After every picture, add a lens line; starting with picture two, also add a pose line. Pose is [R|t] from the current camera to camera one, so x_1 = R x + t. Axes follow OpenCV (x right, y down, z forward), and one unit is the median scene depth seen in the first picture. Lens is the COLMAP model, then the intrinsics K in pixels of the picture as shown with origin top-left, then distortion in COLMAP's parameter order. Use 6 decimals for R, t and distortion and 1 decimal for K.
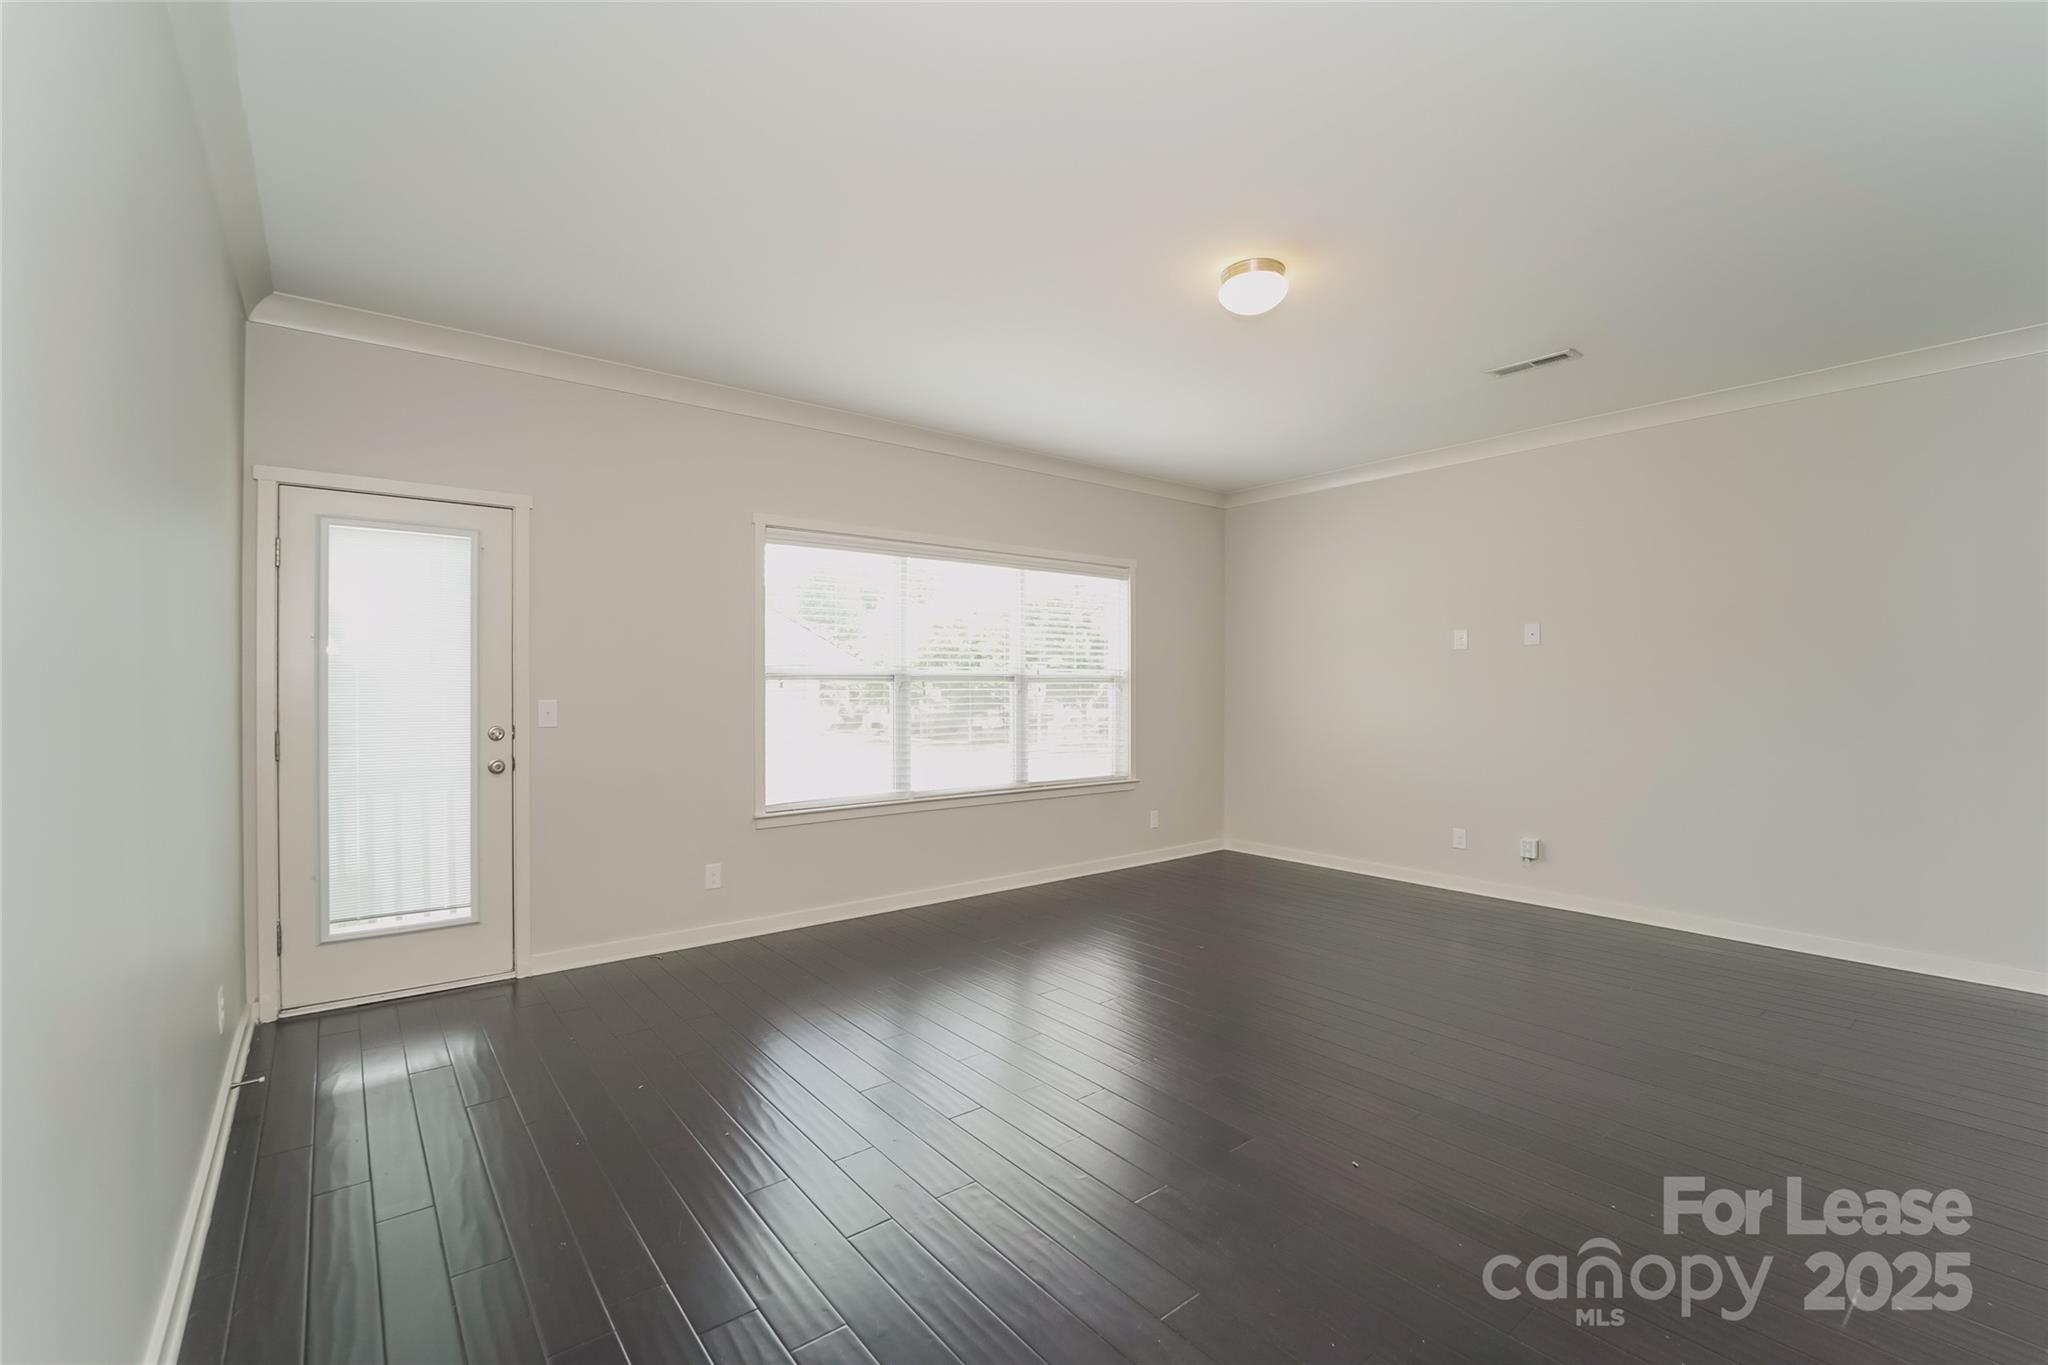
lens RADIAL K [[832.3, 0, 1020.0], [0, 832.3, 693.6], [0, 0, 1]] dist [0.000135, -0.000006]
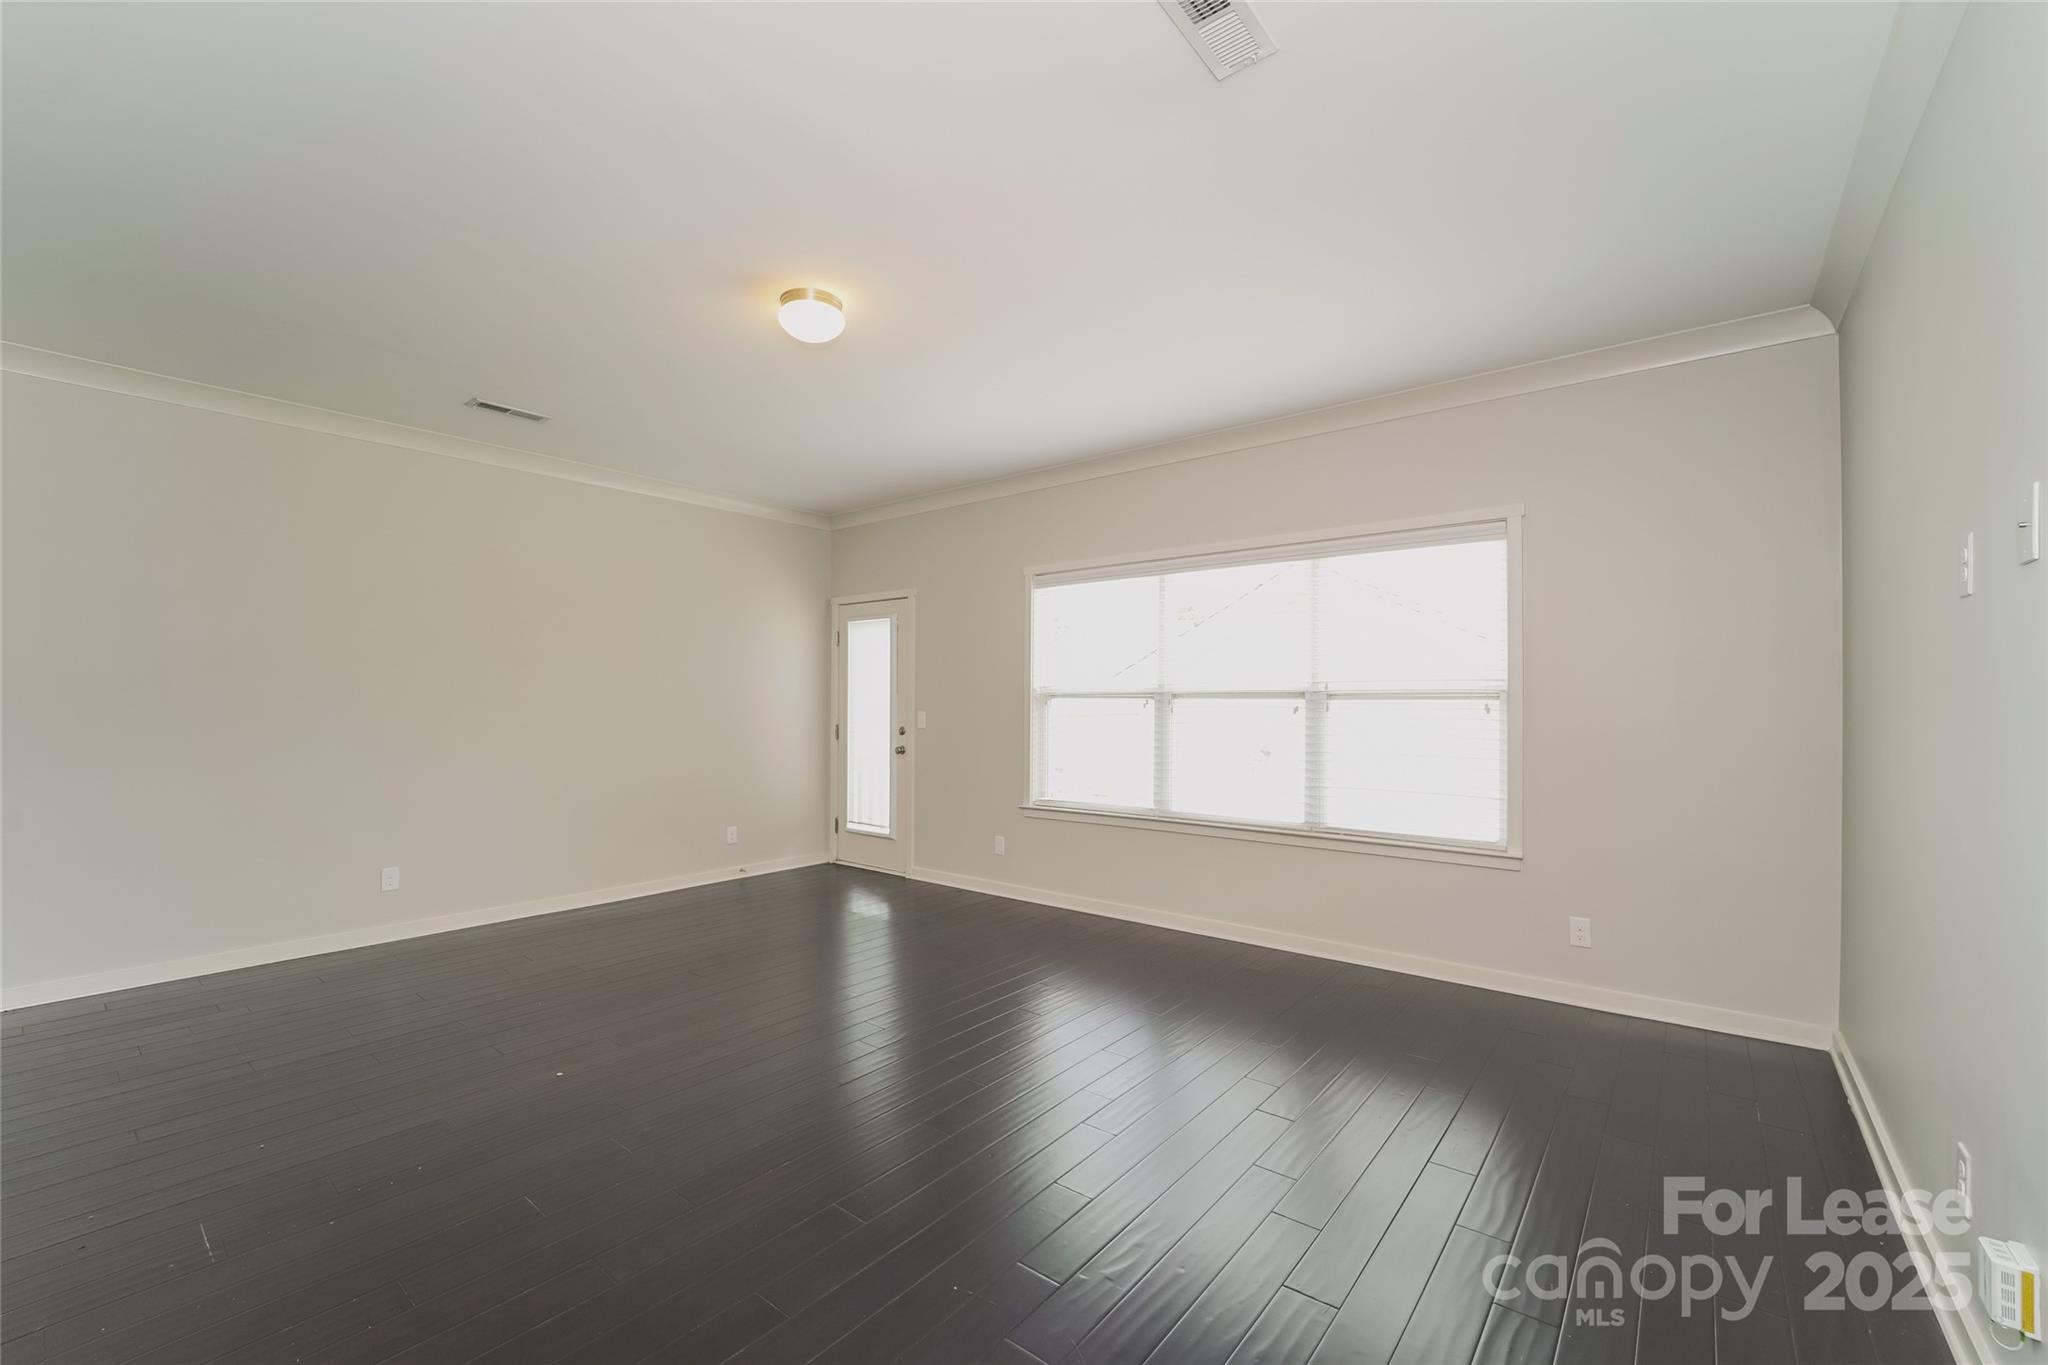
lens RADIAL K [[832.3, 0, 1020.0], [0, 832.3, 693.6], [0, 0, 1]] dist [0.000135, -0.000006]
pose [[0.255385, -0.013590, -0.966744, 0.865699], [-0.013931, 0.999746, -0.017734, -0.000915], [0.966739, 0.017997, 0.255131, 0.639365]]
